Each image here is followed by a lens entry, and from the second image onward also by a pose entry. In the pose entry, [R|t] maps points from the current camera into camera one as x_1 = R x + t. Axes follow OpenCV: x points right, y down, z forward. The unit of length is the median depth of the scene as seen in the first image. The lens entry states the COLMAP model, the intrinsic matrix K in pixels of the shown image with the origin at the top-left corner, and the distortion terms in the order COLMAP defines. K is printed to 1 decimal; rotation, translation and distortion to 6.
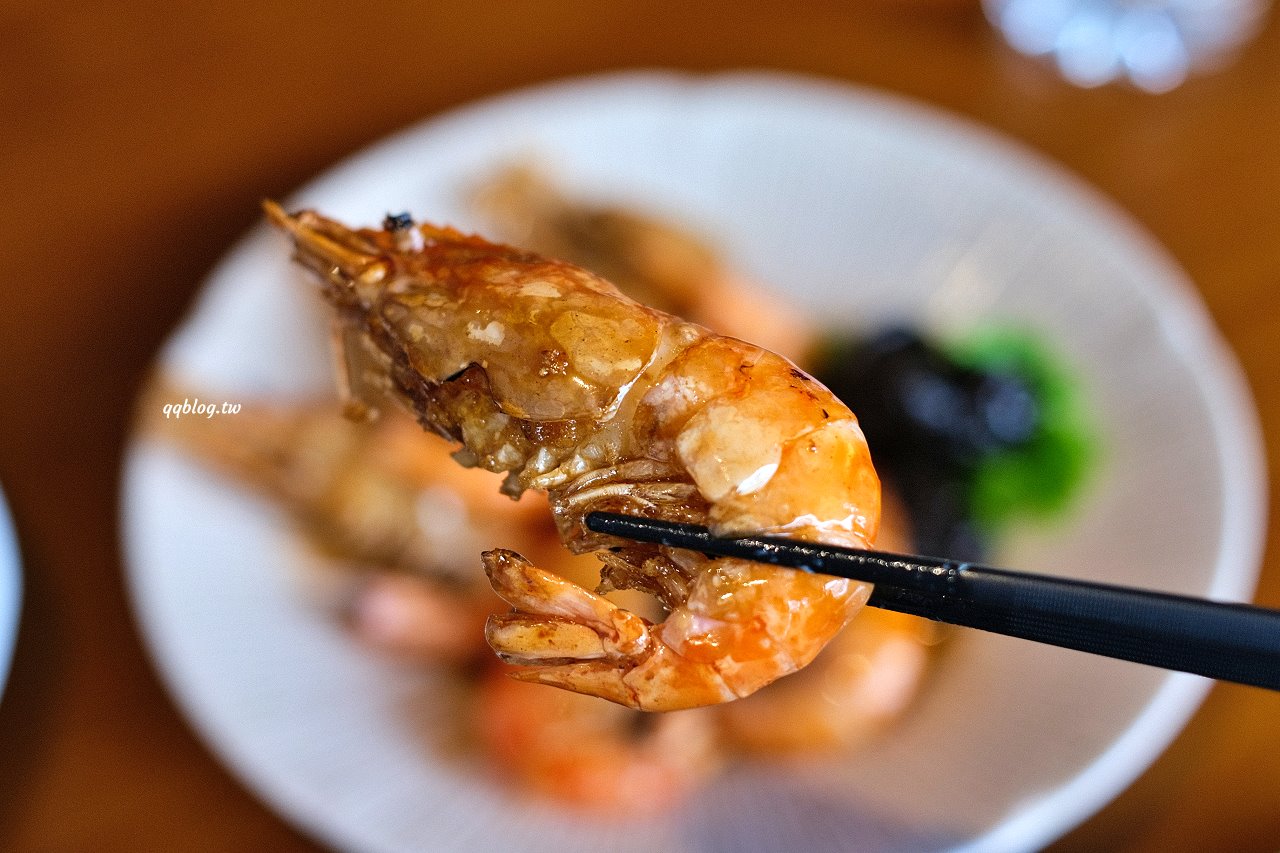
lens RADIAL K [[1953.8, 0, 639.8], [0, 1953.8, 425.3], [0, 0, 1]] dist [-0.017180, 0.000000]
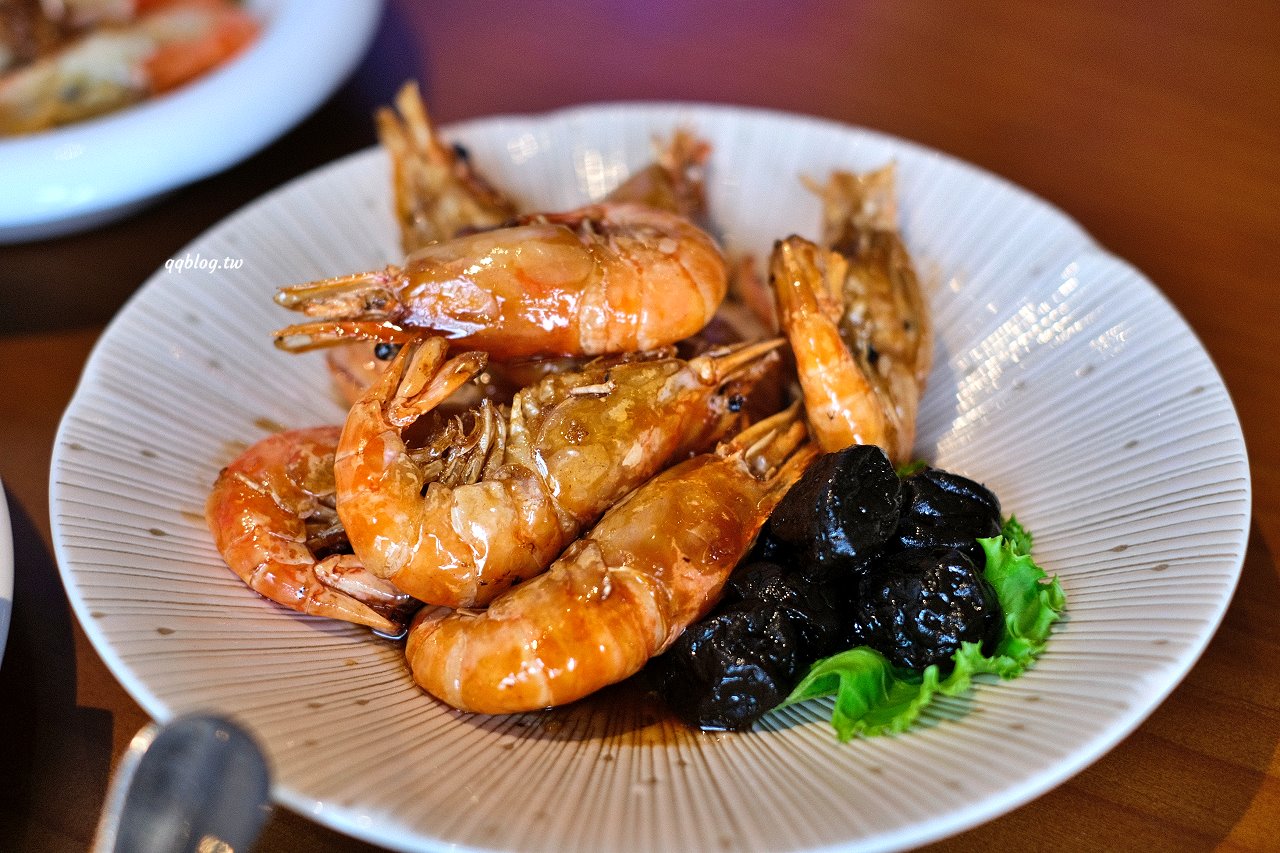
lens RADIAL K [[1953.8, 0, 639.2], [0, 1953.8, 425.7], [0, 0, 1]] dist [-0.017180, 0.000000]
pose [[-0.407266, 0.909617, -0.082048, 0.053039], [-0.912761, -0.408489, 0.002042, -0.069986], [-0.031658, 0.075722, 0.996626, -0.537176]]
